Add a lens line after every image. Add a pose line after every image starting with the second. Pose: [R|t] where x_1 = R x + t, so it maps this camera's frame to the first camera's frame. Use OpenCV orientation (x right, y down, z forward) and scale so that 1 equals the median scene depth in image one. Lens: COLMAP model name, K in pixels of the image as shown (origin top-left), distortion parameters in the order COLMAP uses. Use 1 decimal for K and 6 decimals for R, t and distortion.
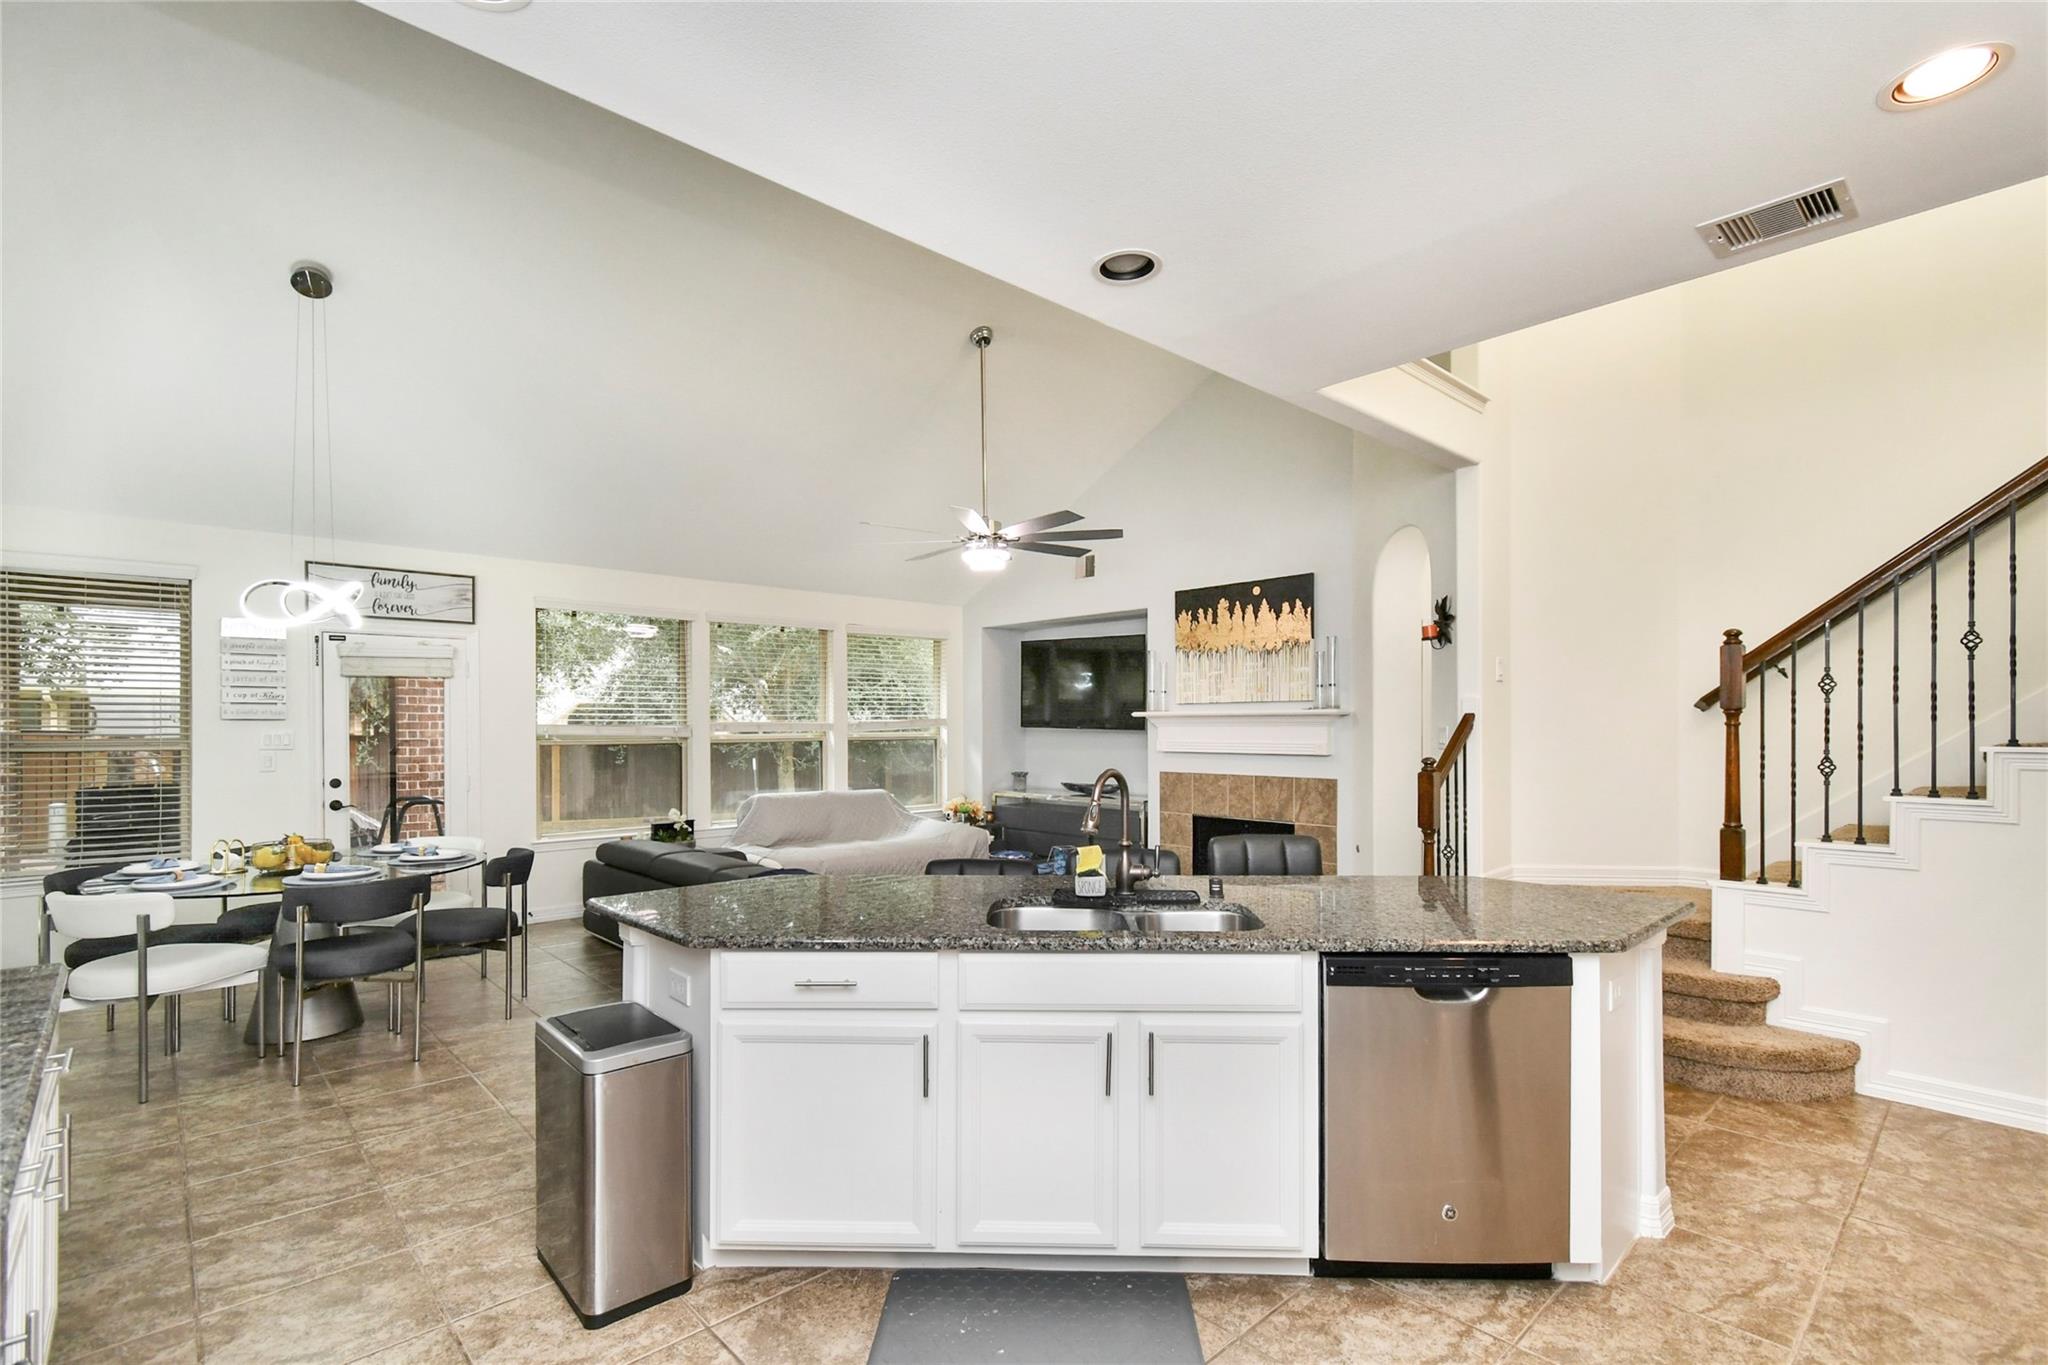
lens RADIAL K [[913.8, 0, 1009.8], [0, 913.8, 733.4], [0, 0, 1]] dist [0.006252, -0.003415]
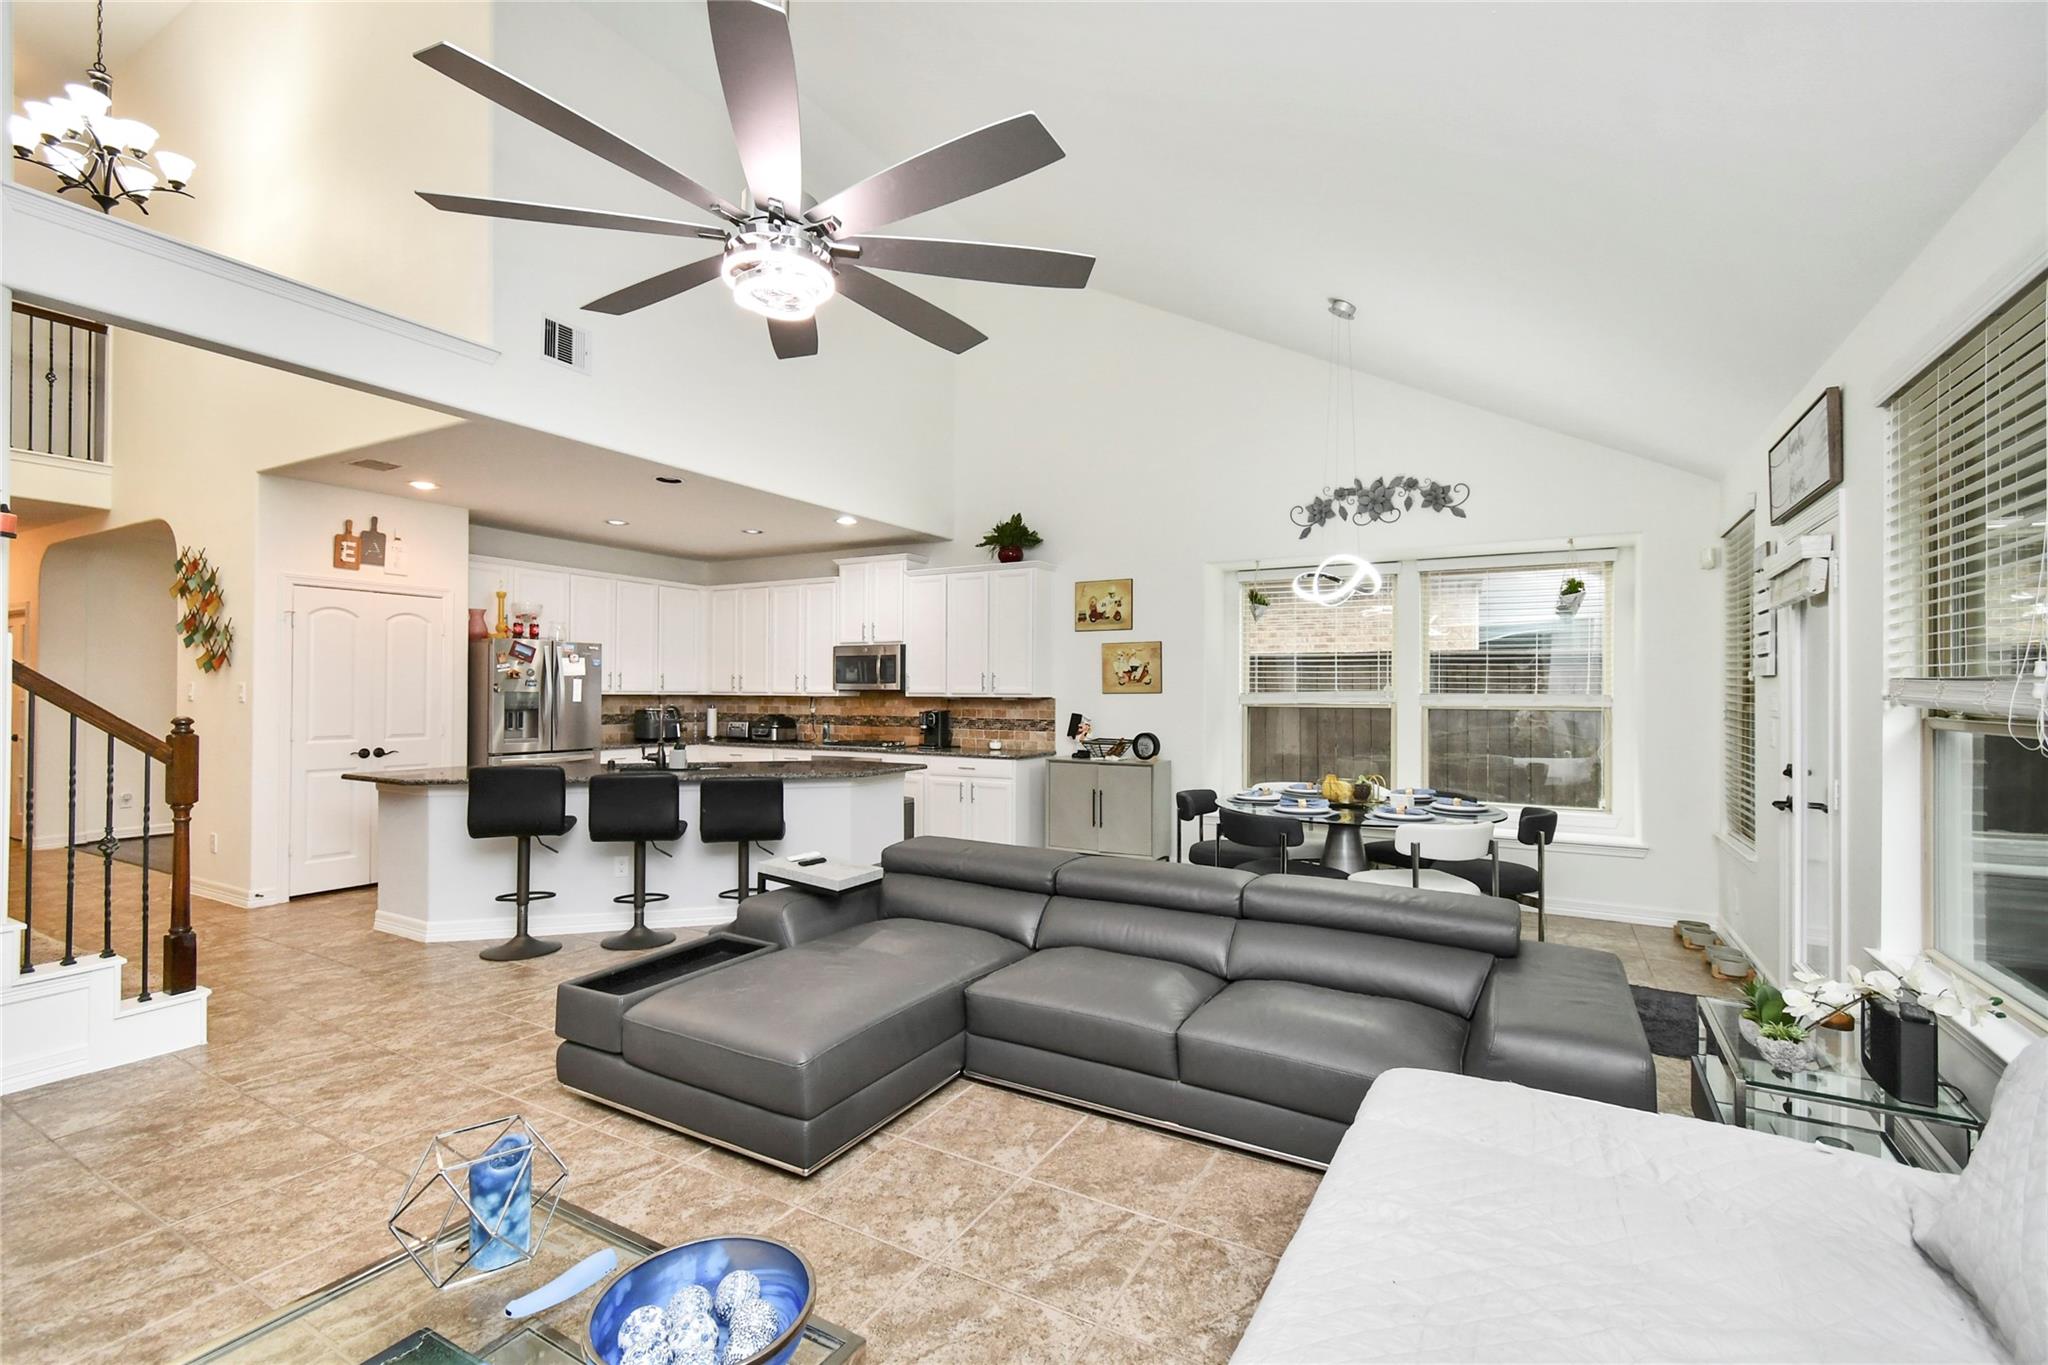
lens RADIAL K [[913.8, 0, 1022.8], [0, 913.8, 674.0], [0, 0, 1]] dist [0.006252, -0.003415]
pose [[-0.955115, -0.006505, -0.296163, -0.007468], [-0.003710, 0.999943, -0.010000, -0.005741], [0.296211, -0.008453, -0.955085, 1.233034]]
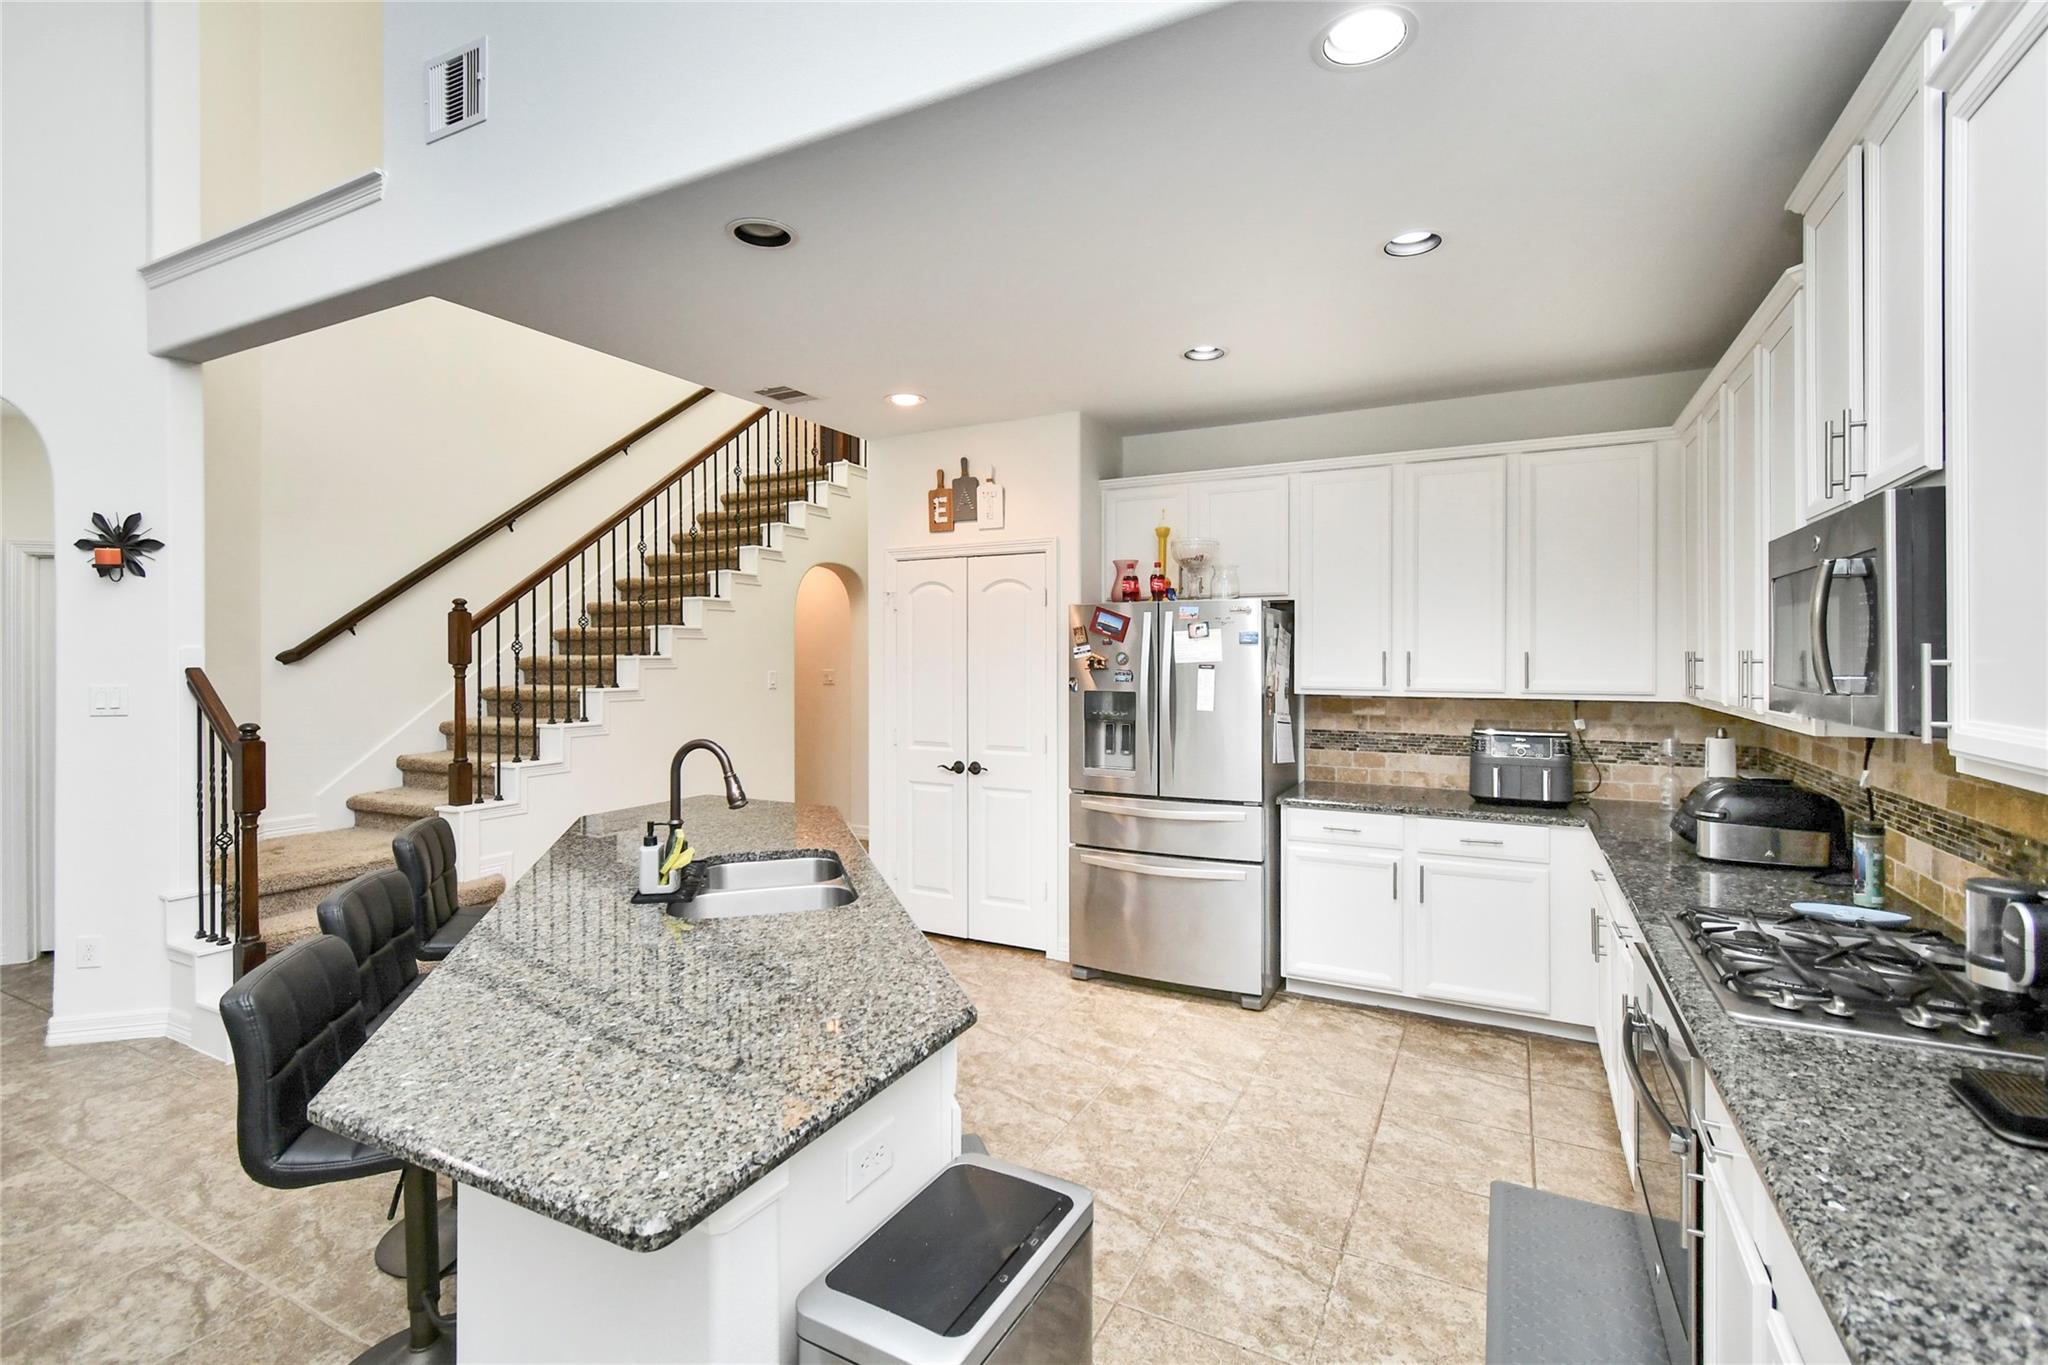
lens RADIAL K [[913.8, 0, 1027.5], [0, 913.8, 670.0], [0, 0, 1]] dist [0.006252, -0.003415]
pose [[-0.337724, -0.010089, 0.941191, -0.328447], [0.009771, 0.999851, 0.014224, -0.017006], [-0.941194, 0.014000, -0.337575, 0.373242]]
